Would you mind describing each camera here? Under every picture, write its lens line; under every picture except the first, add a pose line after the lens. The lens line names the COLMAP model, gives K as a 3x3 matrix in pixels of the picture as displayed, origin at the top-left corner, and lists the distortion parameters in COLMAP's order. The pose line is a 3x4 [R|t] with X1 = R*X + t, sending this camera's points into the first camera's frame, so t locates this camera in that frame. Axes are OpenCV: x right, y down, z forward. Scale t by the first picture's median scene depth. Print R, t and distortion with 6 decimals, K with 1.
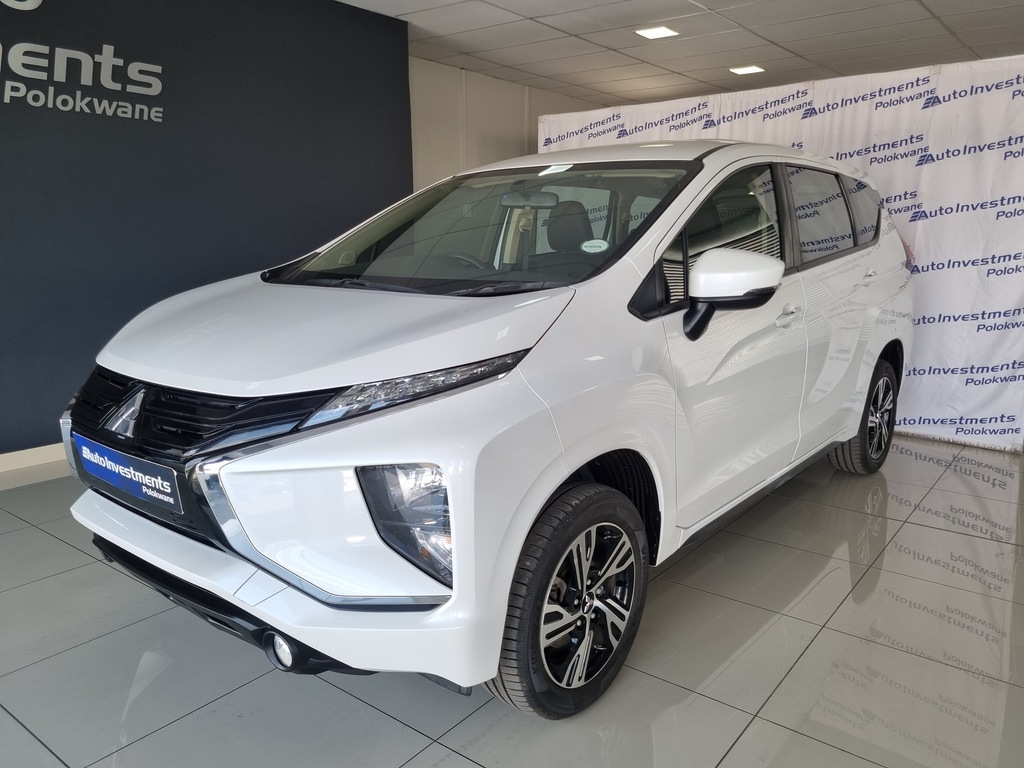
lens RADIAL K [[776.2, 0, 507.7], [0, 776.2, 388.9], [0, 0, 1]] dist [0.021218, -0.008412]
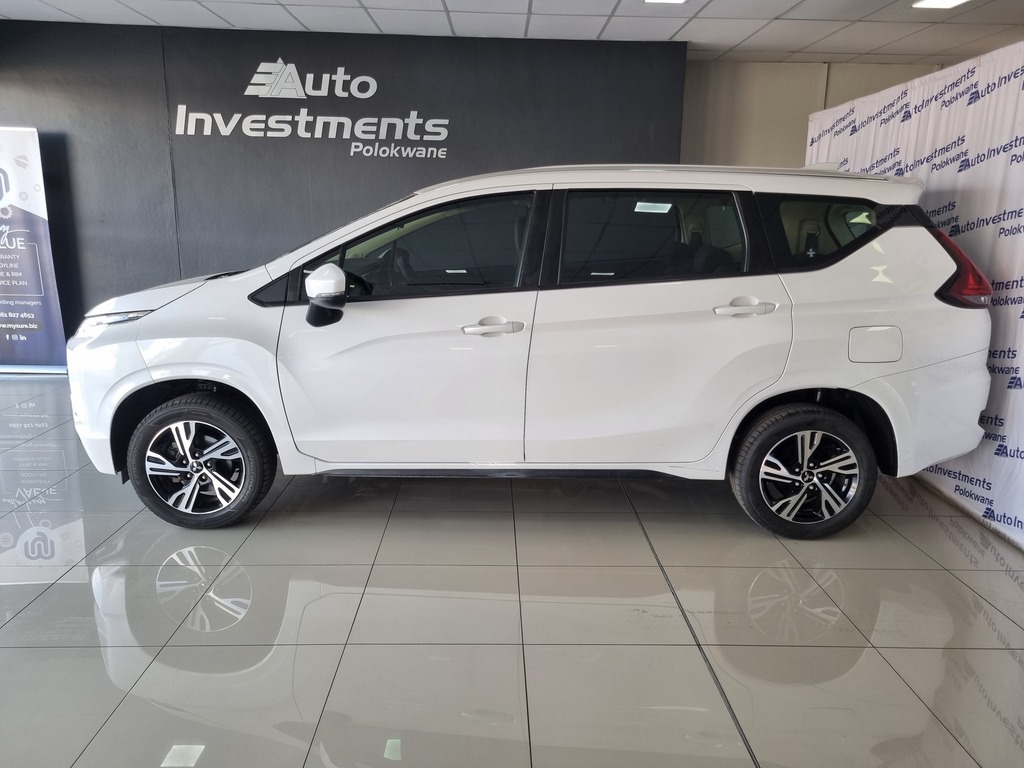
lens RADIAL K [[765.1, 0, 512.0], [0, 765.1, 384.0], [0, 0, 1]] dist [0.026143, -0.002103]
pose [[0.639646, 0.171218, -0.749358, 0.837179], [-0.163169, 0.982904, 0.085300, -0.074173], [0.751151, 0.067710, 0.656648, 0.193789]]
